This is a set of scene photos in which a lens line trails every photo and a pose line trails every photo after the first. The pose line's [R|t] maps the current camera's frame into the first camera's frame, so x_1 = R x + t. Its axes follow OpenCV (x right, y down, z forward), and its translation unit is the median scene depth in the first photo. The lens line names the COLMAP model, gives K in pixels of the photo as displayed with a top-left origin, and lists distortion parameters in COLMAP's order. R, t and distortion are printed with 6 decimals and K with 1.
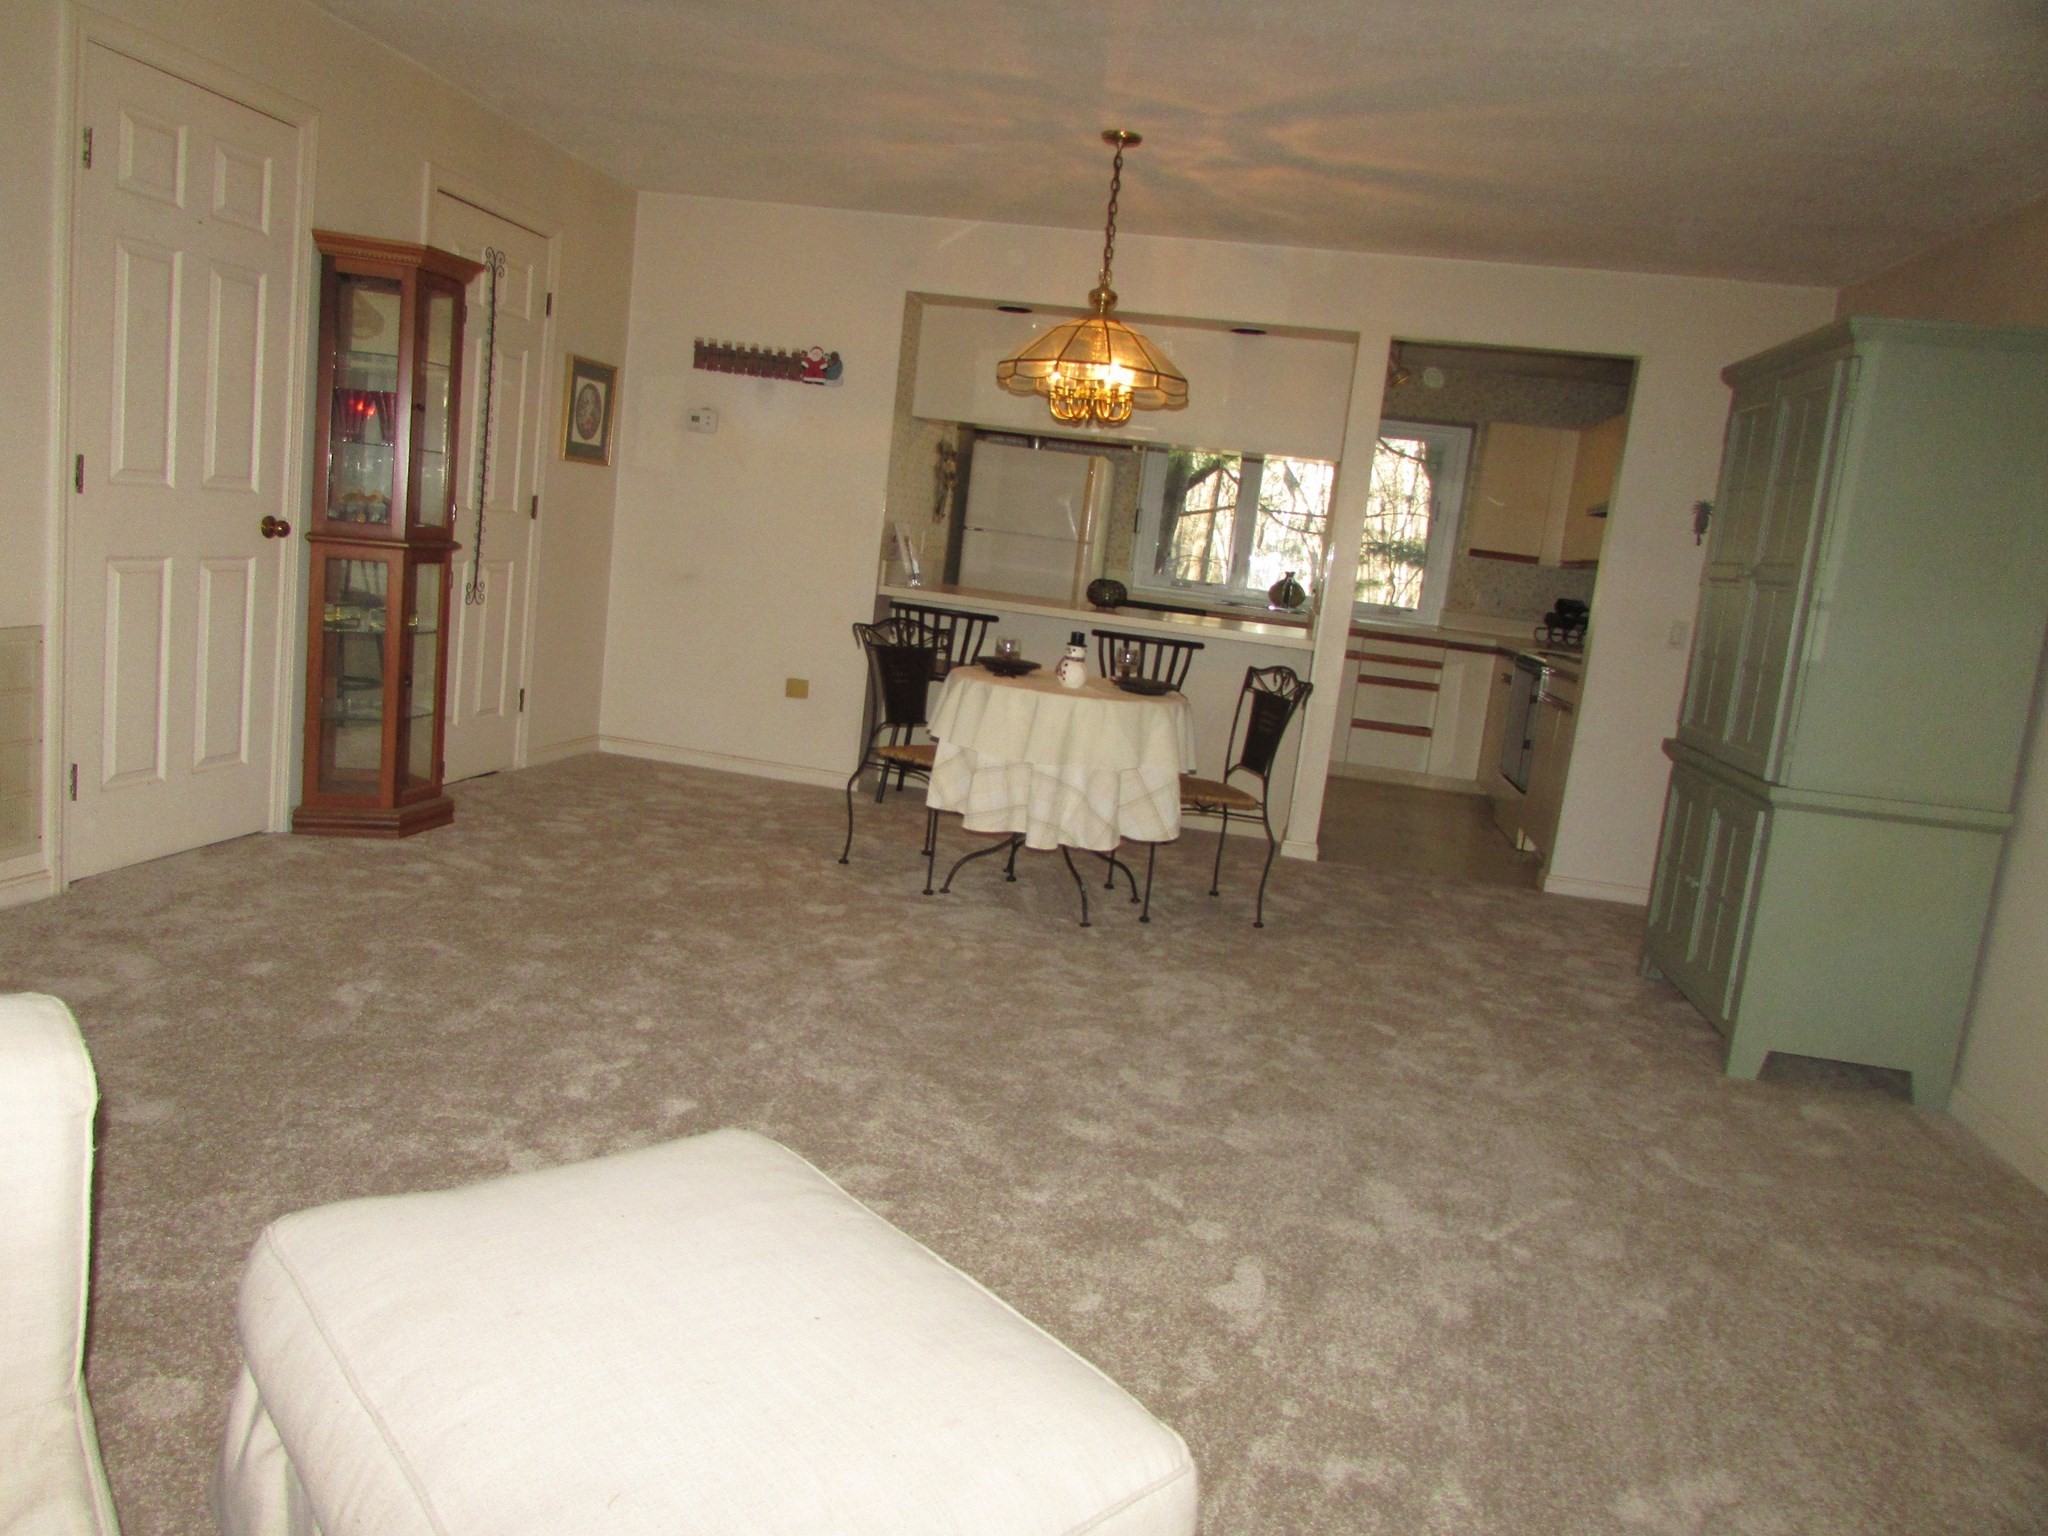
lens RADIAL K [[1531.7, 0, 1023.7], [0, 1531.7, 766.9], [0, 0, 1]] dist [0.010144, 0.004040]
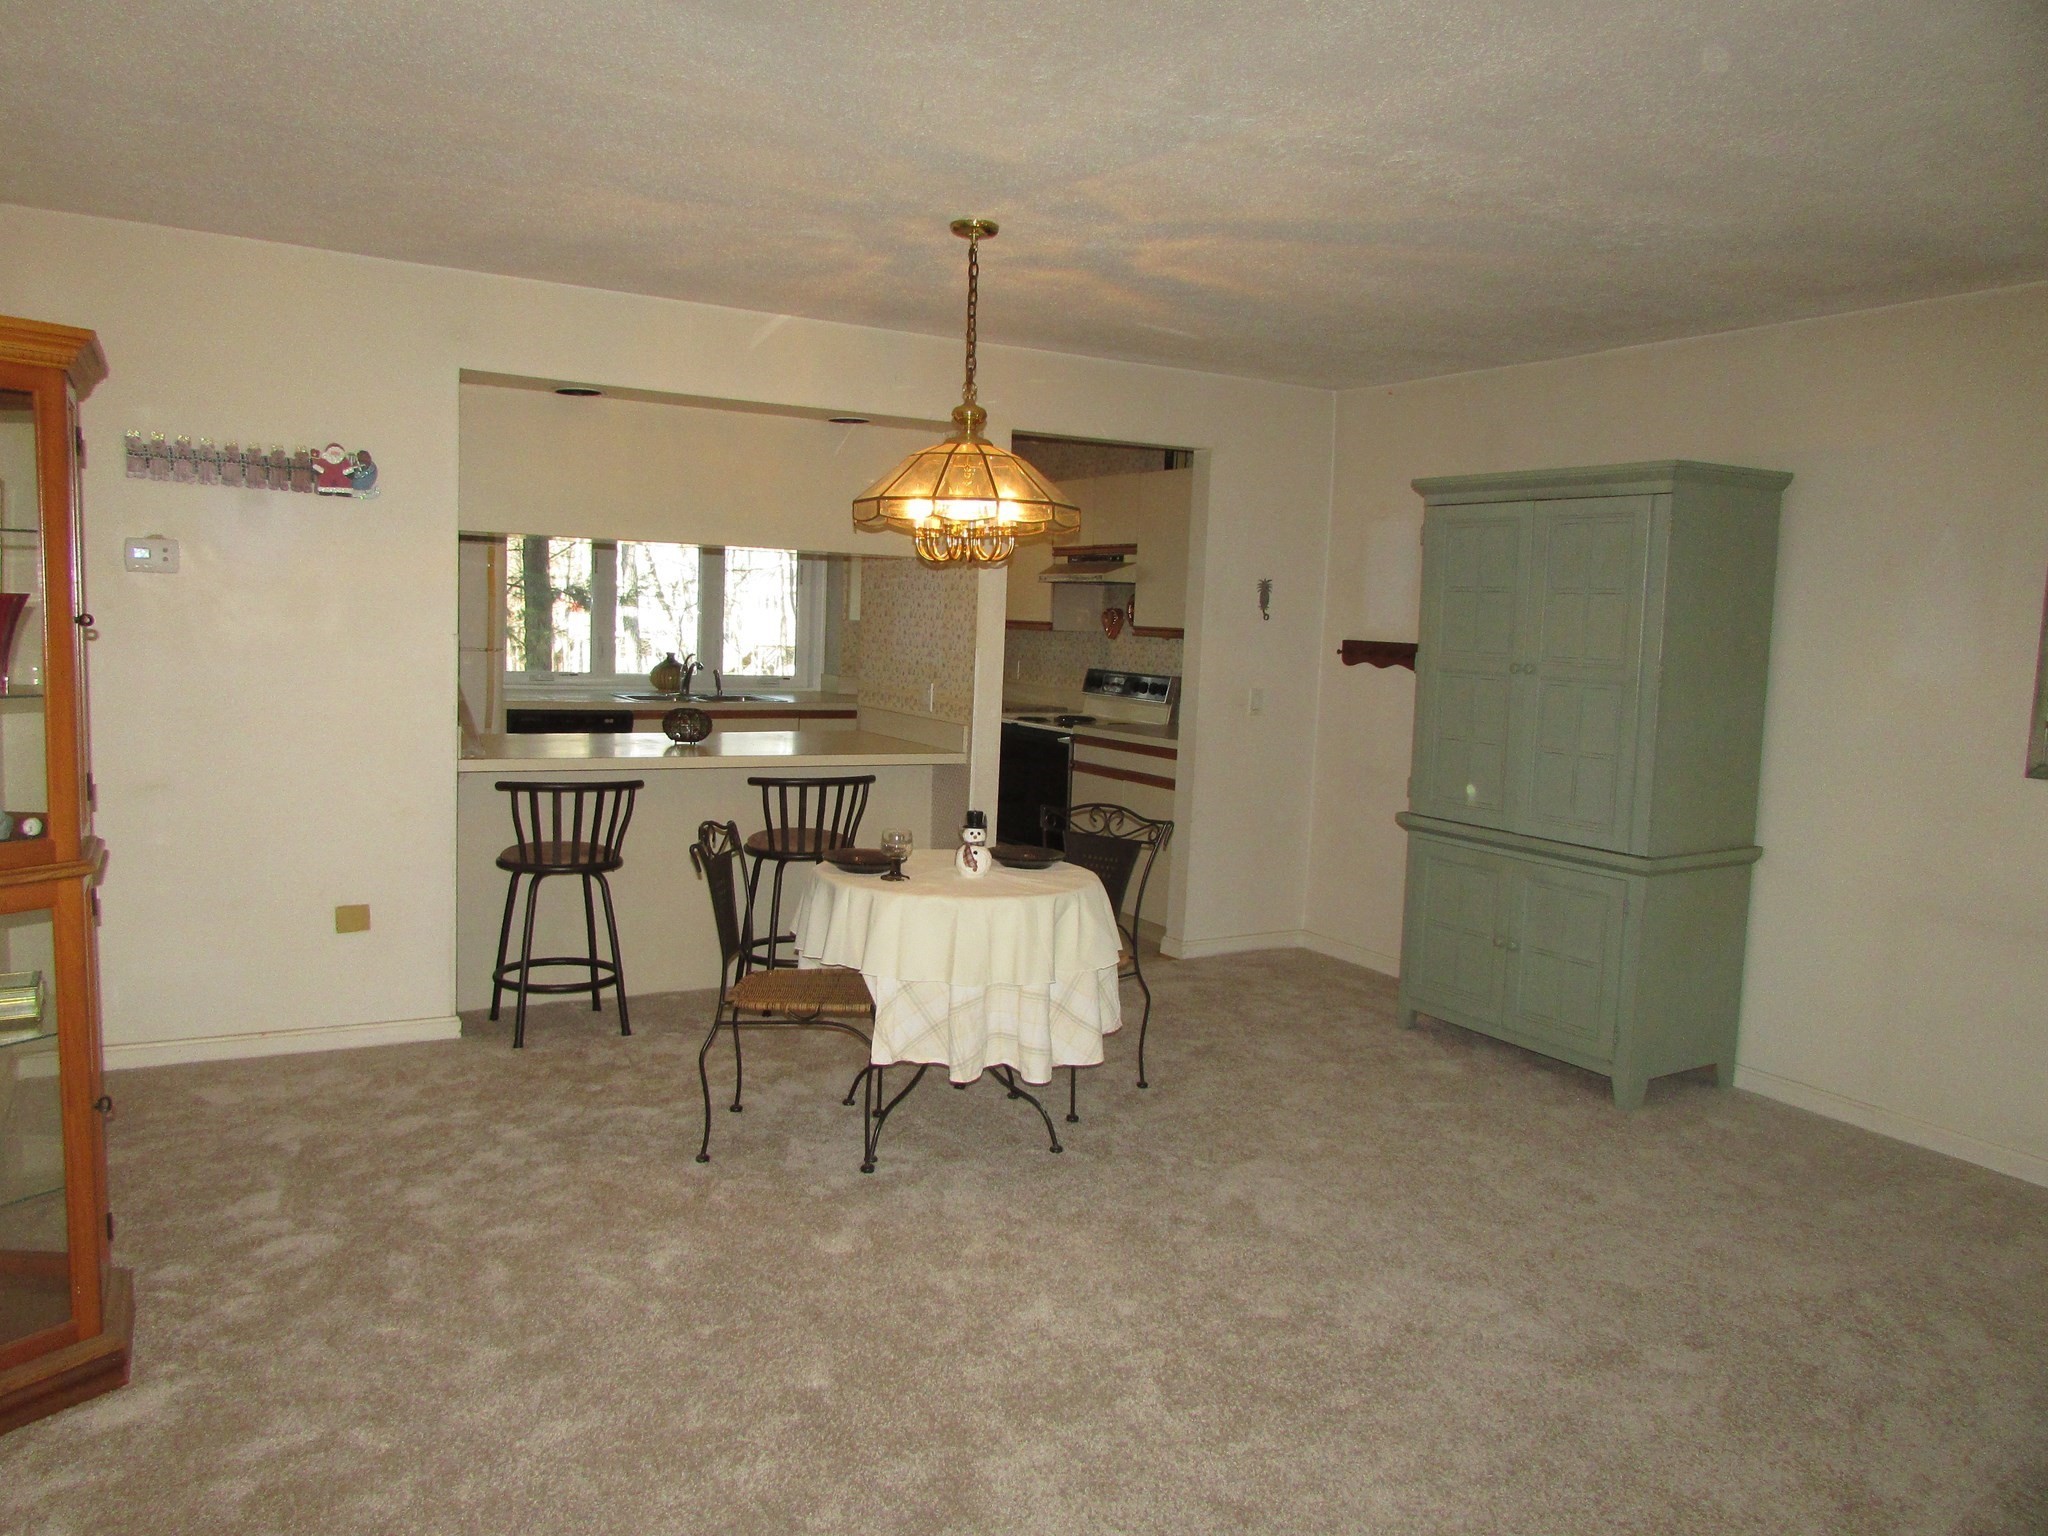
lens RADIAL K [[1531.7, 0, 1023.8], [0, 1531.7, 766.4], [0, 0, 1]] dist [0.010144, 0.004040]
pose [[0.742845, -0.153699, 0.651581, -0.486638], [0.149530, 0.986793, 0.062298, -0.159943], [-0.652551, 0.051154, 0.756016, 0.347856]]
